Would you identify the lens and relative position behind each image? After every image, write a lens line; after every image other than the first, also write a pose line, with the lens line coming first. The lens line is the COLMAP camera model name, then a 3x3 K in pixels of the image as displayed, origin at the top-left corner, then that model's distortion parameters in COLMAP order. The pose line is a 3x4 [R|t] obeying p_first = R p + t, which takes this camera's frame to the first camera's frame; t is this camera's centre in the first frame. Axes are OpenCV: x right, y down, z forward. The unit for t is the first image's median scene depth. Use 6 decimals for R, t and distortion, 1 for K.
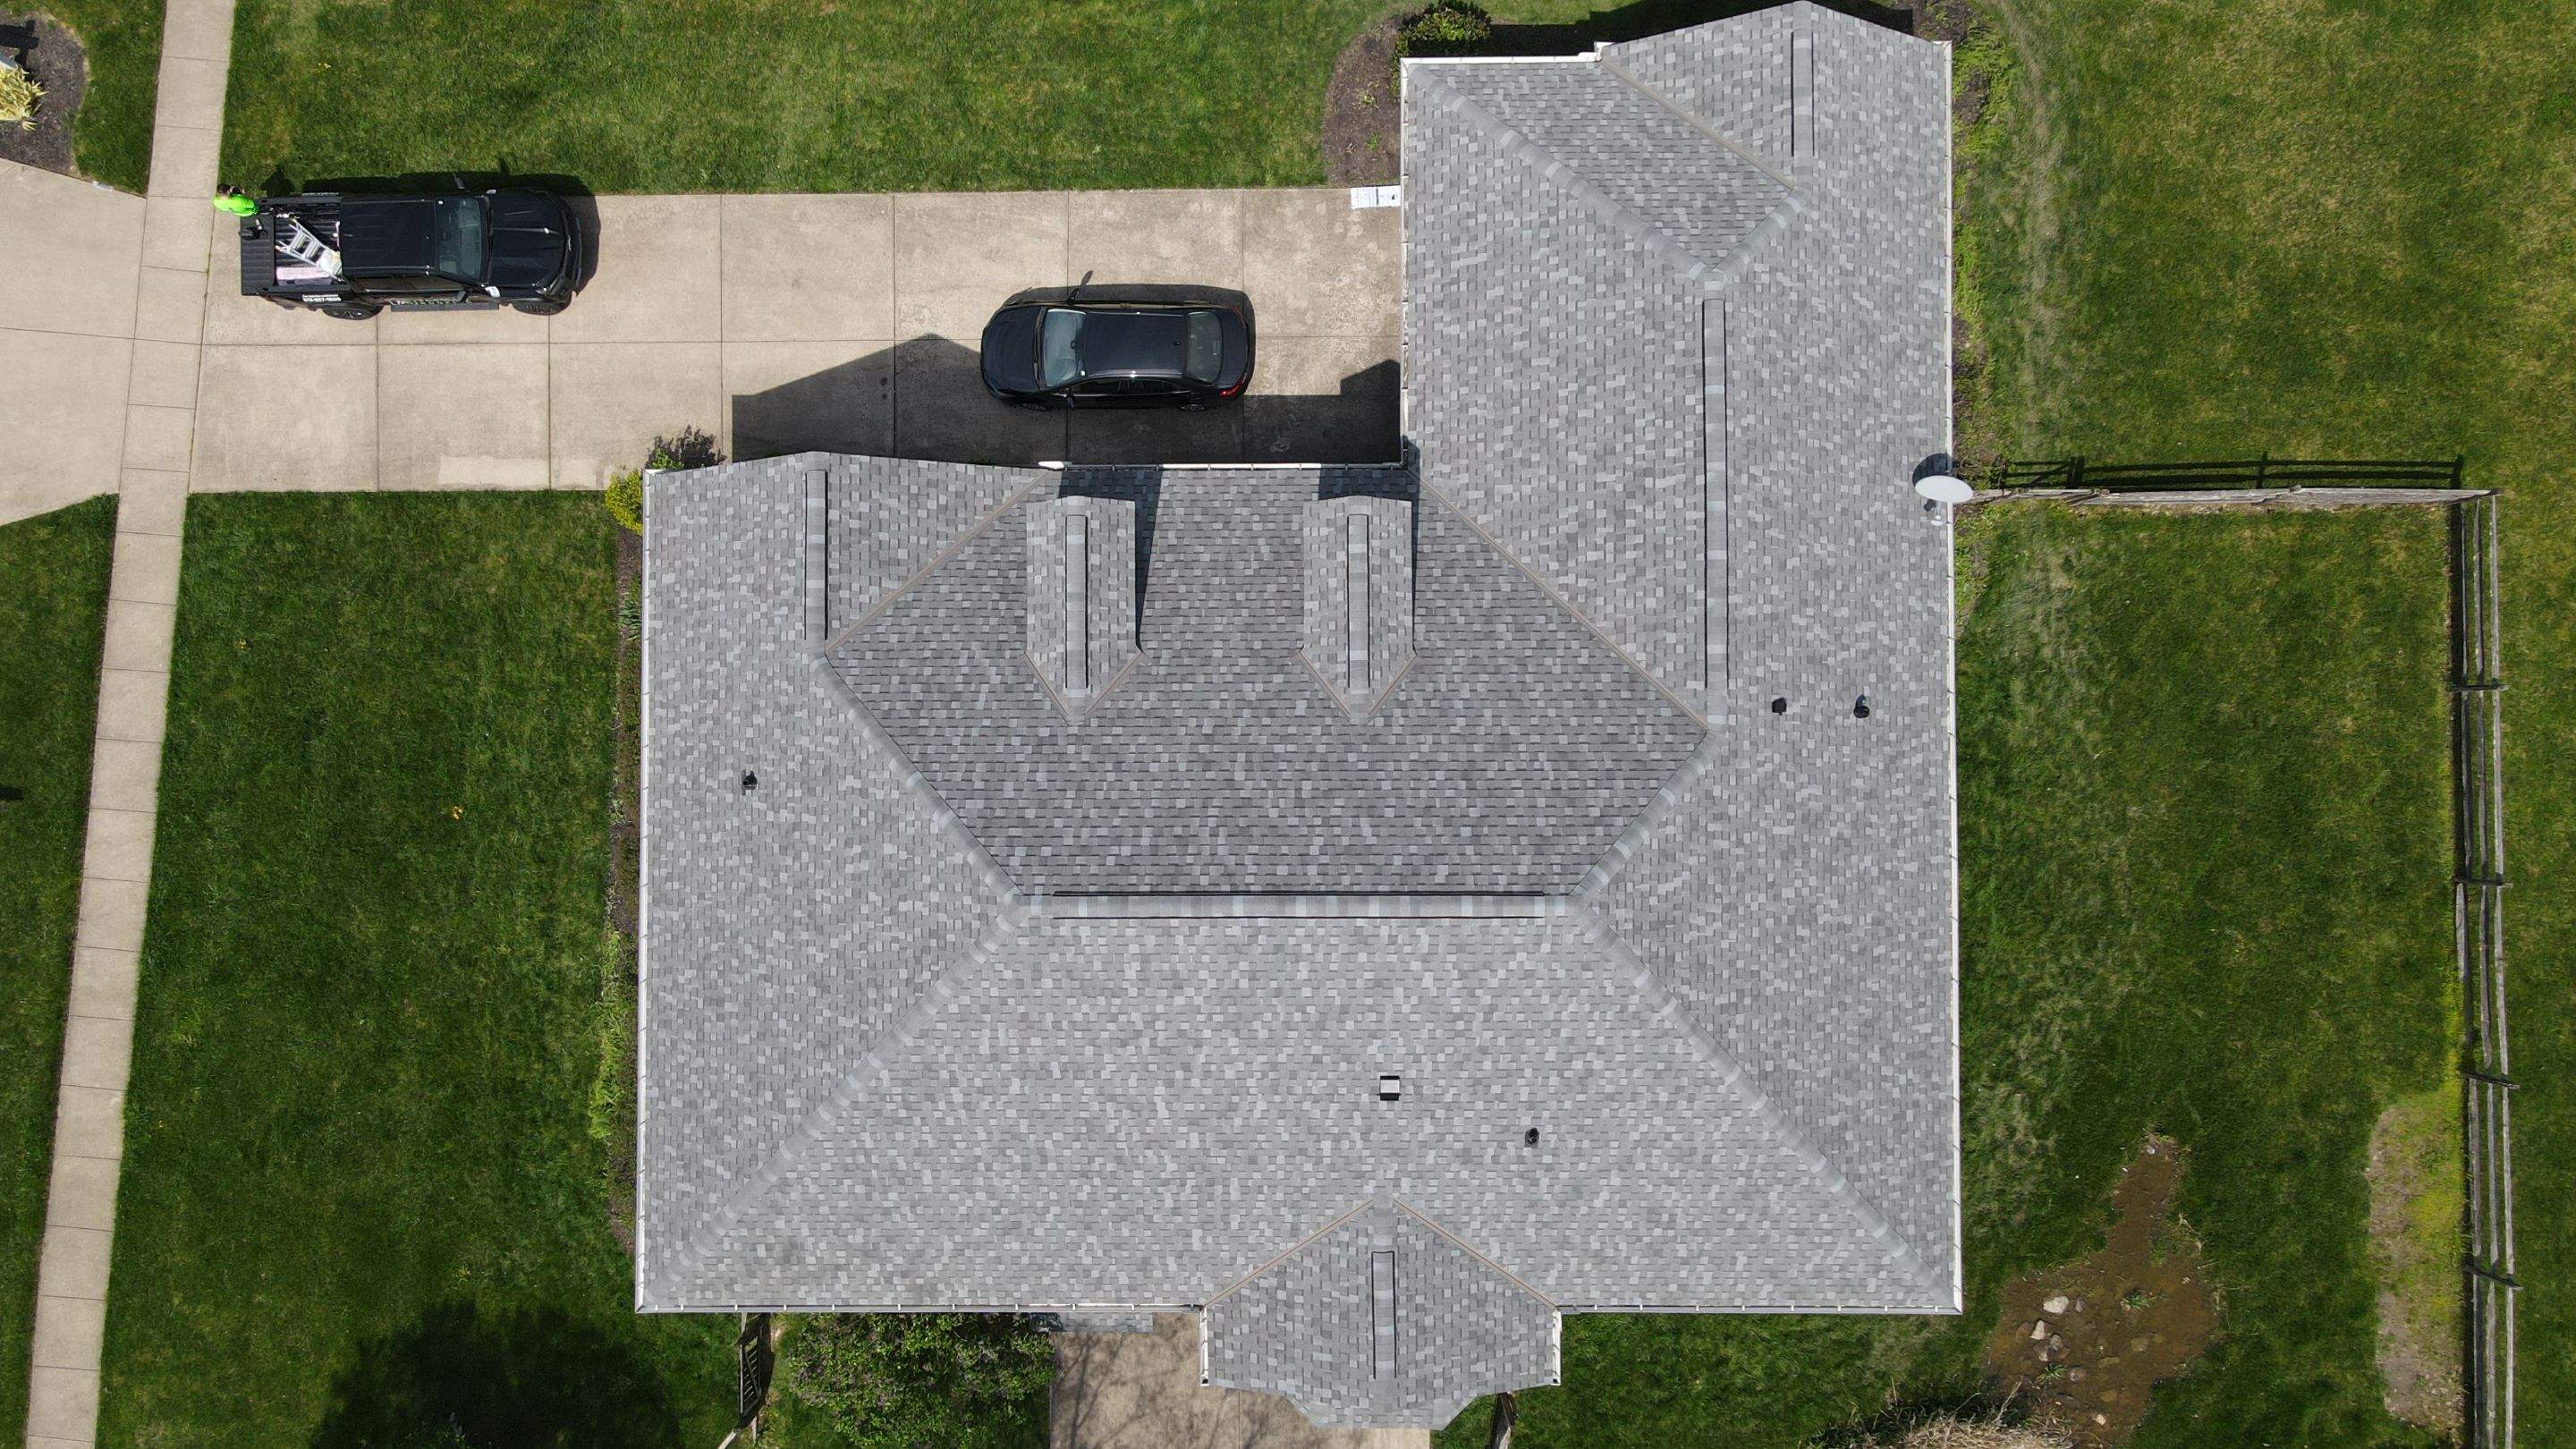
lens RADIAL K [[1878.4, 0, 1287.3], [0, 1878.4, 737.7], [0, 0, 1]] dist [0.002940, 0.032908]
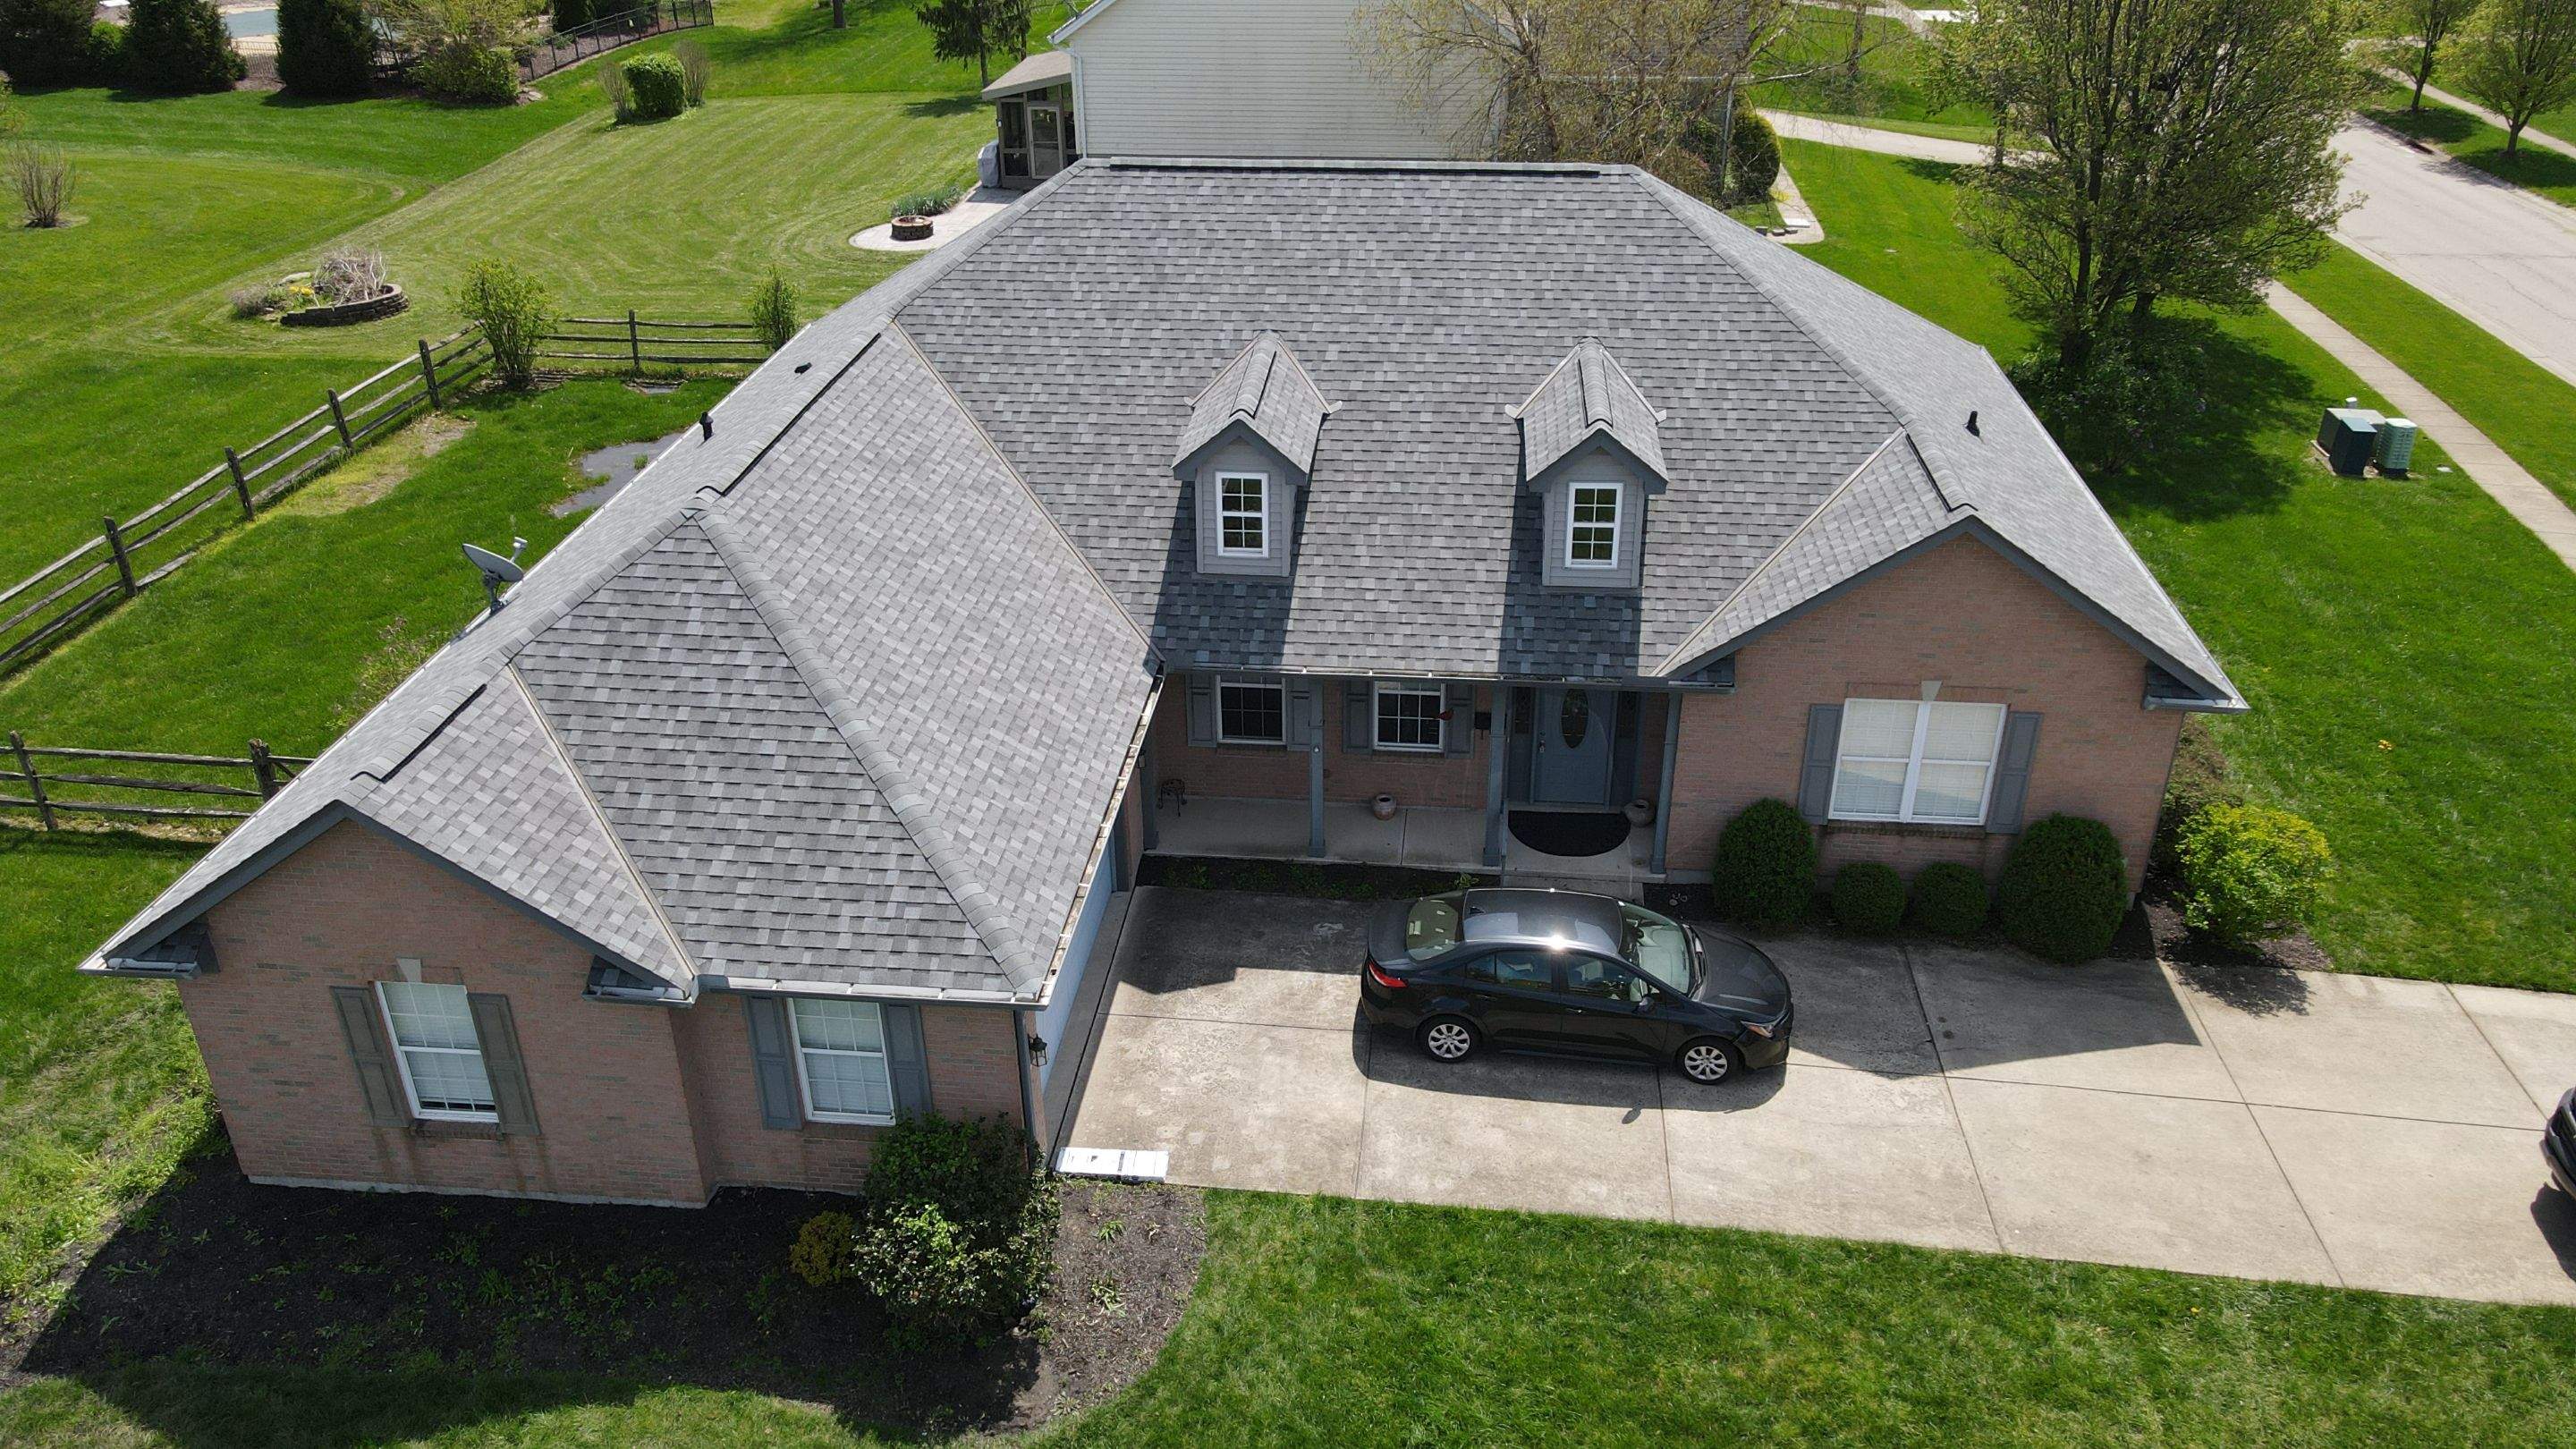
lens RADIAL K [[1878.4, 0, 1286.2], [0, 1878.4, 712.9], [0, 0, 1]] dist [0.002940, 0.032908]
pose [[-0.994493, -0.036399, 0.098278, -0.053194], [0.104049, -0.455128, 0.884326, -0.728789], [0.012540, 0.889682, 0.456409, 0.622899]]
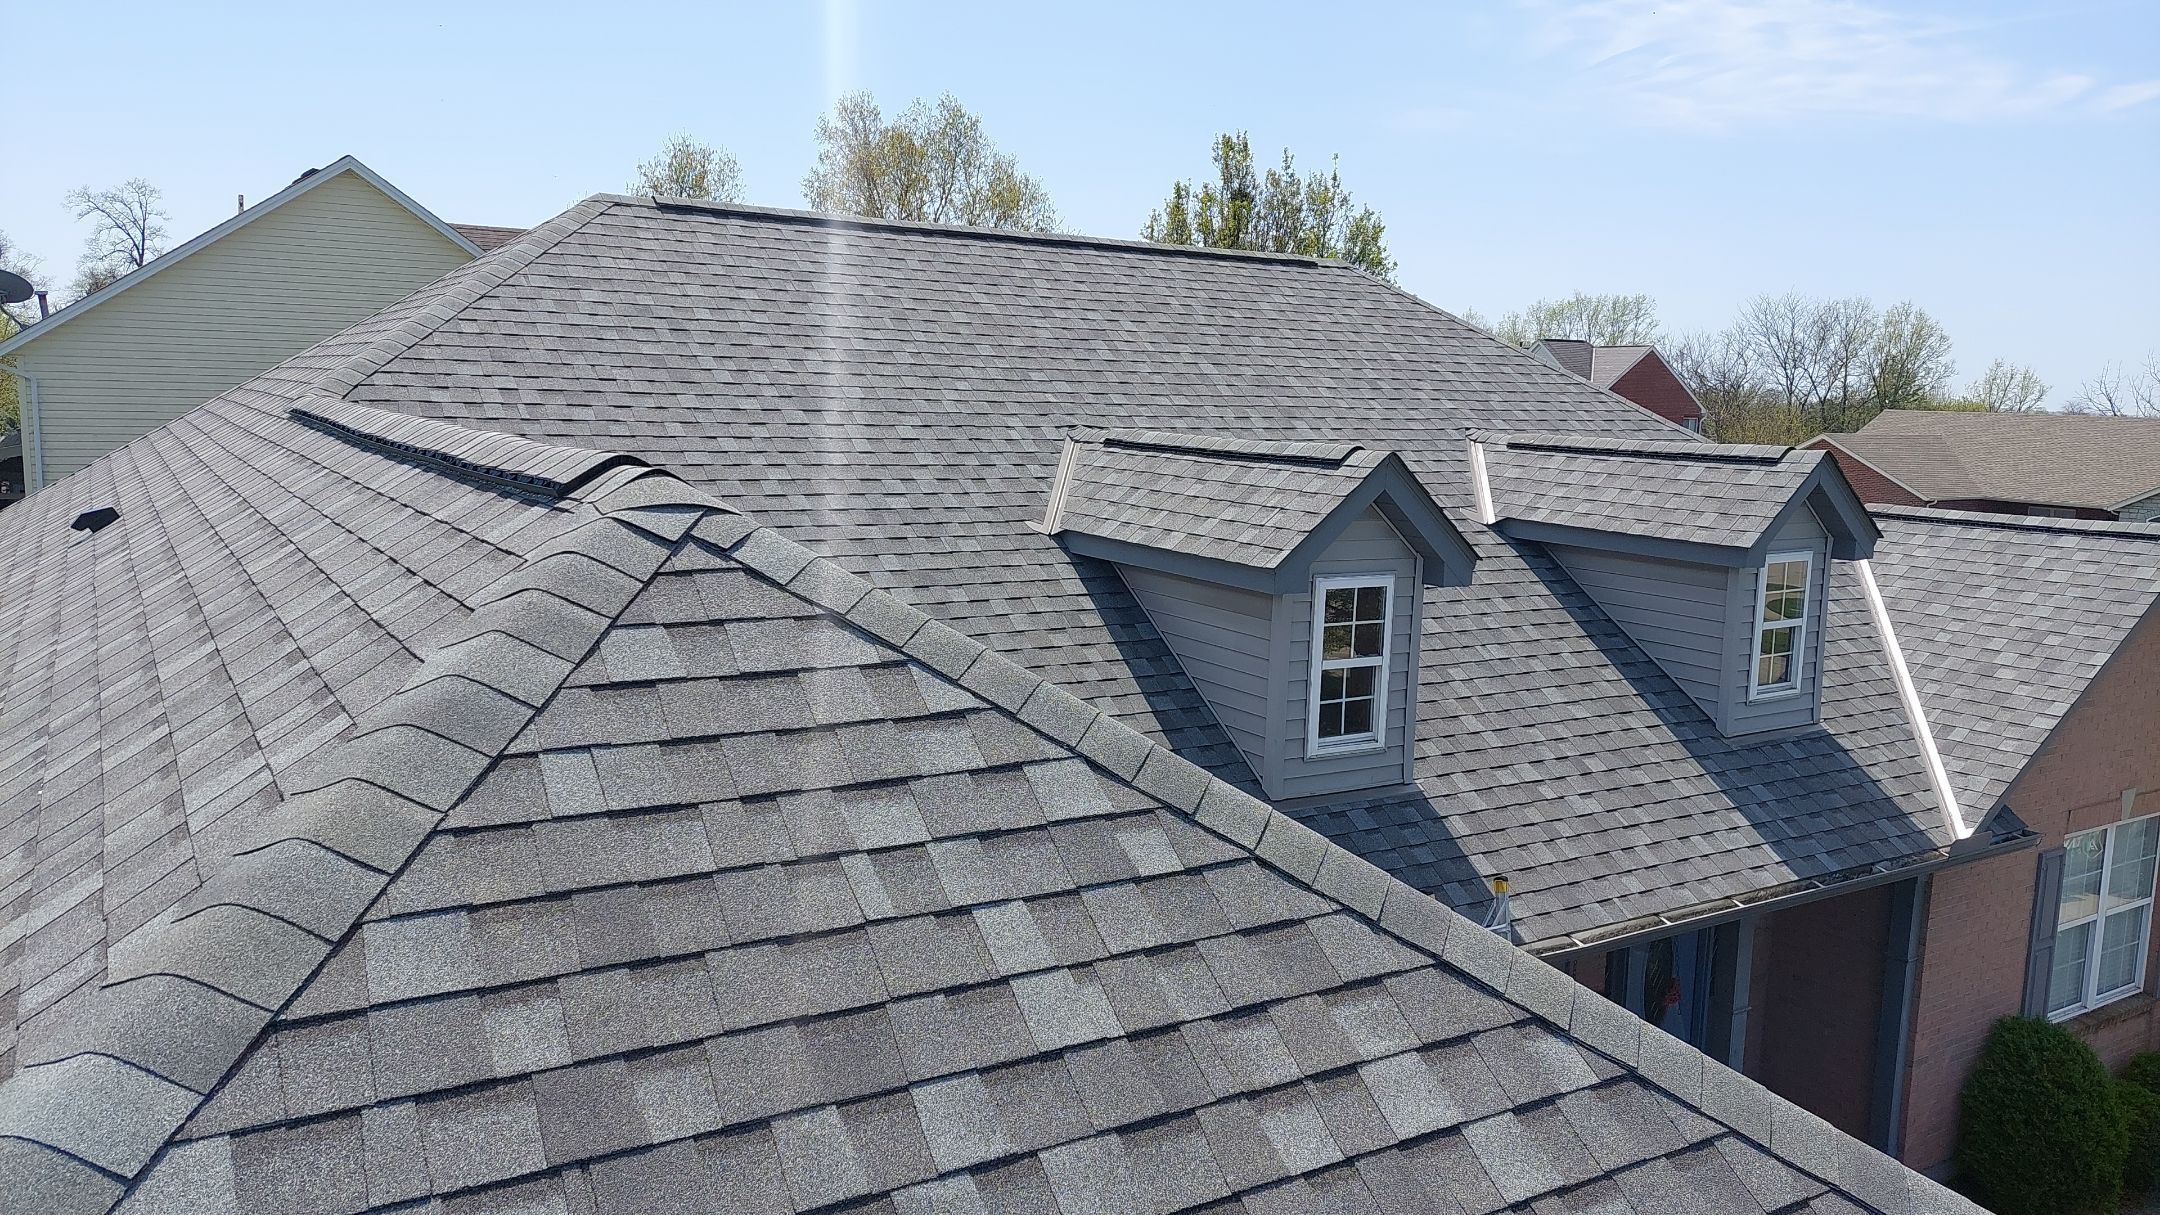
lens RADIAL K [[1538.6, 0, 1068.9], [0, 1538.6, 598.8], [0, 0, 1]] dist [0.067088, -0.065577]
pose [[-0.851632, 0.052821, -0.521472, 0.219879], [-0.523933, -0.113745, 0.844130, -0.306028], [-0.014727, 0.992105, 0.124544, 0.822600]]
